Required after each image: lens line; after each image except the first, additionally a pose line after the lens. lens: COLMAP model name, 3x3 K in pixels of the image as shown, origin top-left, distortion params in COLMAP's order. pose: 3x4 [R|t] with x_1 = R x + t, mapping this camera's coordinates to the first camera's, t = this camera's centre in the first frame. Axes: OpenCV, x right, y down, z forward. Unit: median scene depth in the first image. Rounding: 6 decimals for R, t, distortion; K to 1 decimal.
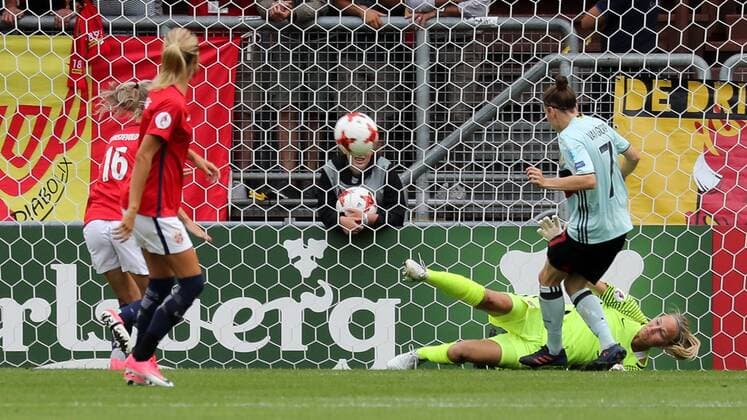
lens RADIAL K [[716.0, 0, 373.9], [0, 716.0, 209.6], [0, 0, 1]] dist [-0.027225, -0.013454]
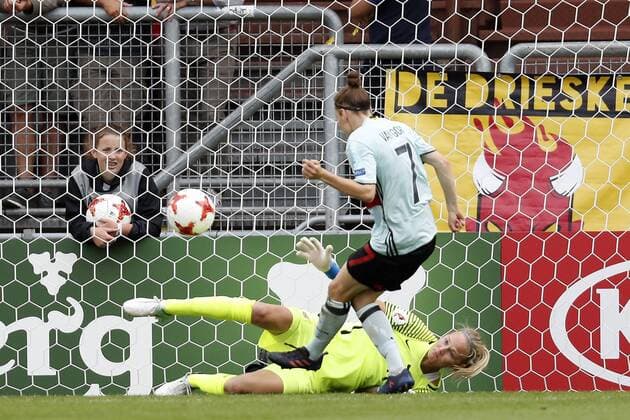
lens RADIAL K [[785.6, 0, 314.0], [0, 785.6, 211.6], [0, 0, 1]] dist [-0.051503, 0.000000]
pose [[0.999736, -0.011106, 0.020130, 0.211034], [0.011255, 0.999910, -0.007292, 0.000306], [-0.020048, 0.007517, 0.999771, 0.003824]]
